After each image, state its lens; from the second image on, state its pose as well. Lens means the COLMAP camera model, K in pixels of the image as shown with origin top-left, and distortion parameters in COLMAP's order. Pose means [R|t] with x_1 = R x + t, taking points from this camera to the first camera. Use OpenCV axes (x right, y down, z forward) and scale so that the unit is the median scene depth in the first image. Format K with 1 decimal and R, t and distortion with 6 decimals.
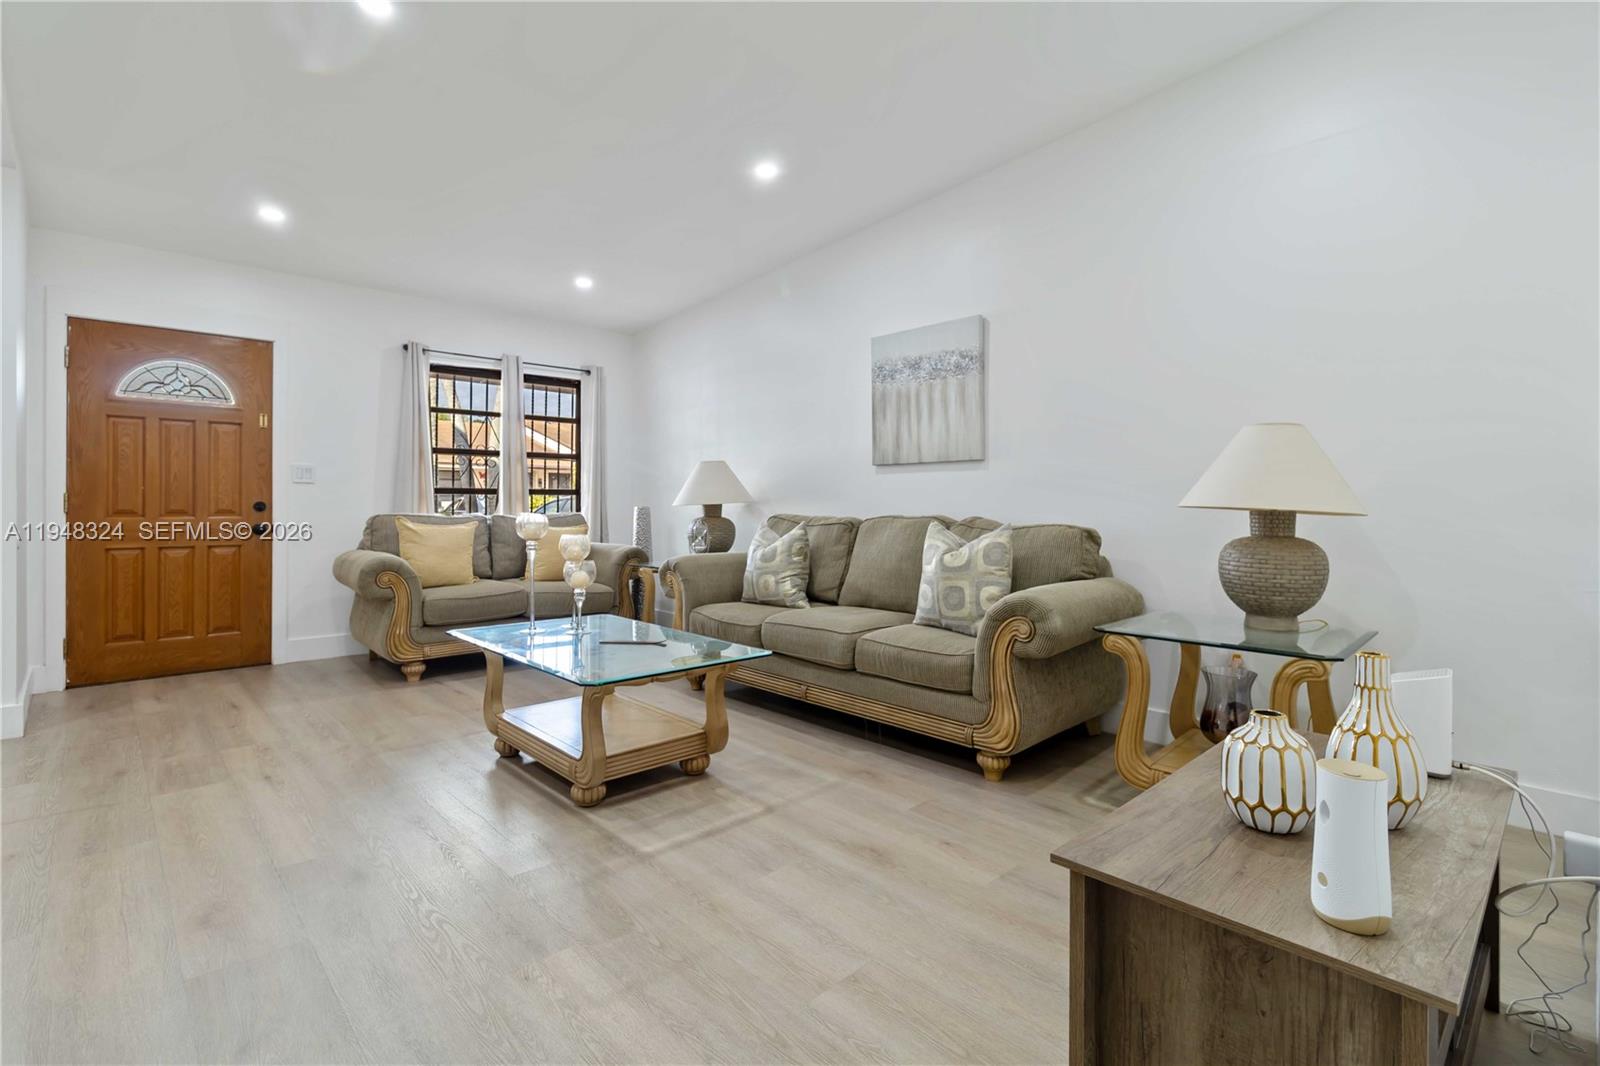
lens RADIAL K [[737.4, 0, 802.9], [0, 737.4, 513.6], [0, 0, 1]] dist [-0.001116, -0.000335]
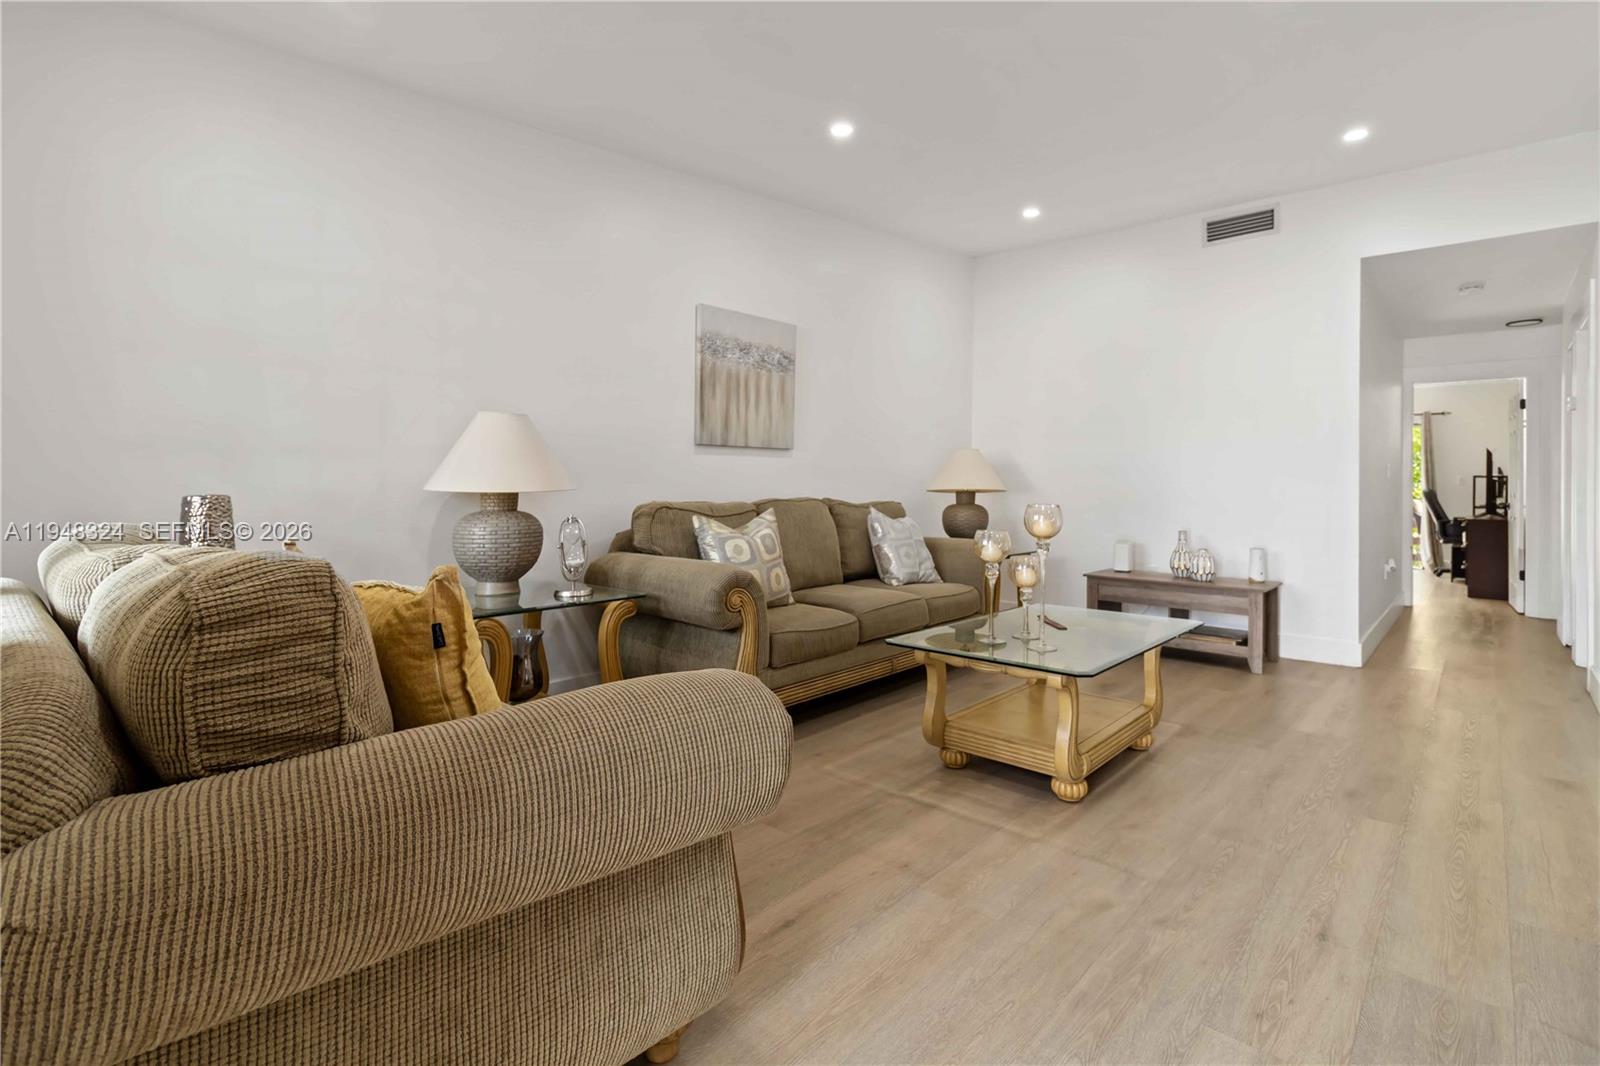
lens RADIAL K [[772.3, 0, 802.6], [0, 772.3, 480.6], [0, 0, 1]] dist [0.000641, 0.000658]
pose [[-0.085244, 0.001786, 0.996358, -0.934241], [0.003720, 0.999992, -0.001474, -0.020071], [-0.996353, 0.003581, -0.085250, 1.038915]]
